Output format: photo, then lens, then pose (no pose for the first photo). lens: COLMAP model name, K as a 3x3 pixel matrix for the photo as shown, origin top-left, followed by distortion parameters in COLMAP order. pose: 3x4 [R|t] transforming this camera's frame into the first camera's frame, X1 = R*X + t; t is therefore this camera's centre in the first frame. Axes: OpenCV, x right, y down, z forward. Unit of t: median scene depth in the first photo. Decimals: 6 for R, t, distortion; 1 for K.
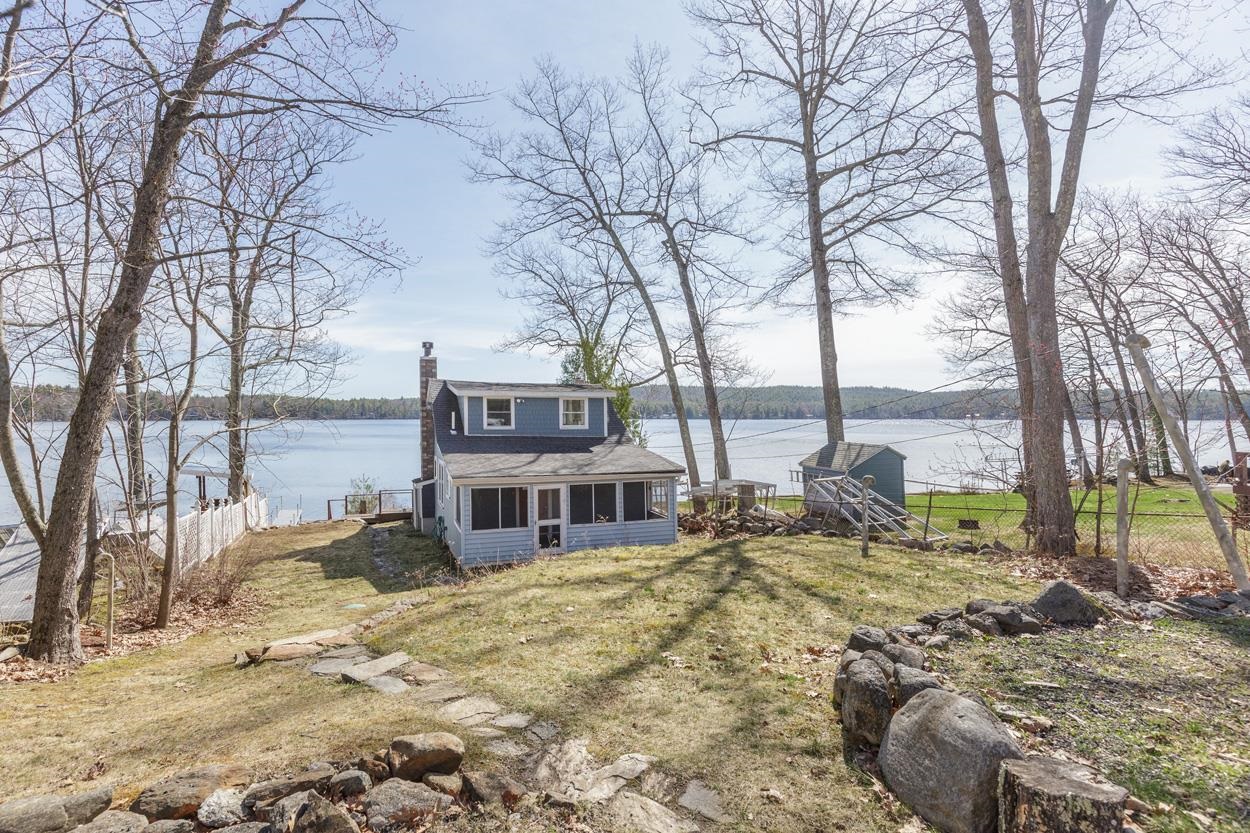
lens RADIAL K [[585.9, 0, 625.0], [0, 585.9, 416.5], [0, 0, 1]] dist [0.001619, 0.000914]
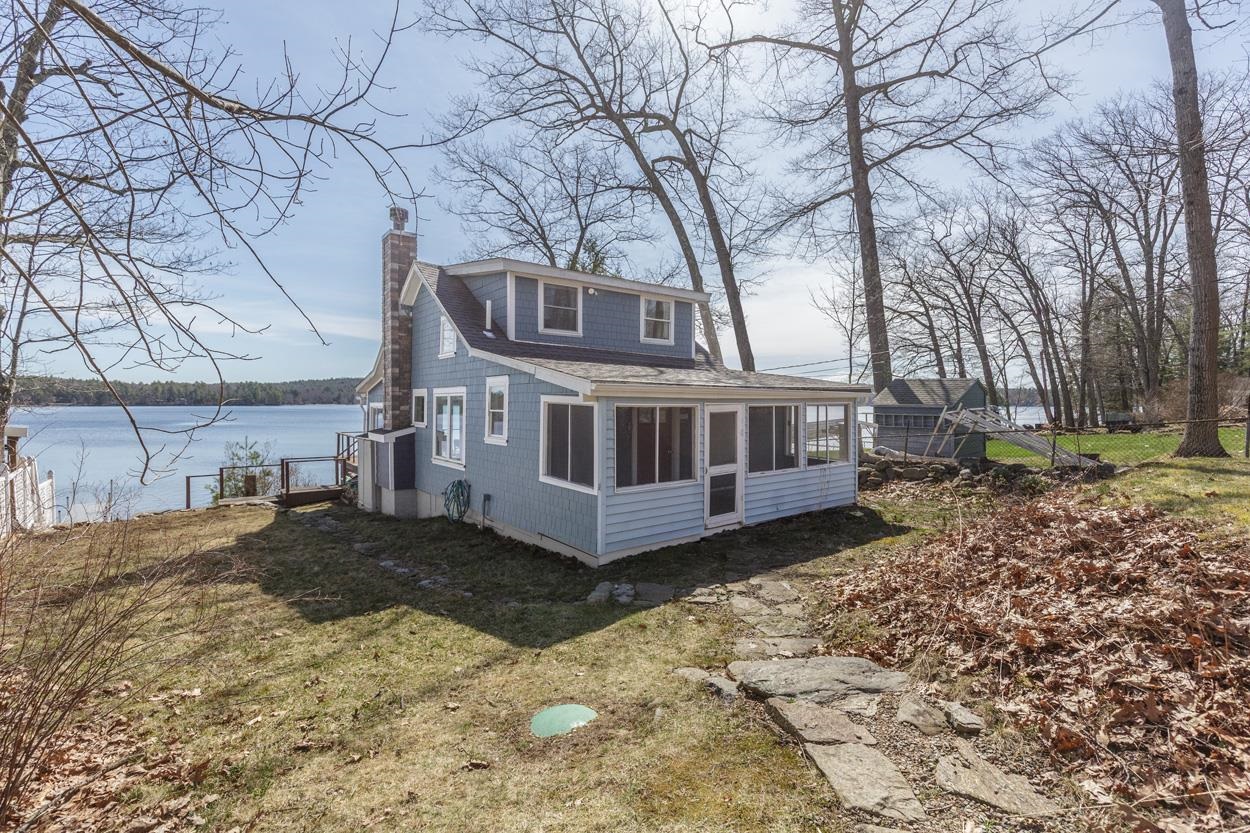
lens RADIAL K [[512.5, 0, 624.4], [0, 512.5, 410.3], [0, 0, 1]] dist [0.001731, 0.000105]
pose [[0.949059, -0.002655, 0.315086, -0.282295], [0.004126, 0.999983, -0.004003, 0.091273], [-0.315070, 0.005099, 0.949055, 0.406660]]
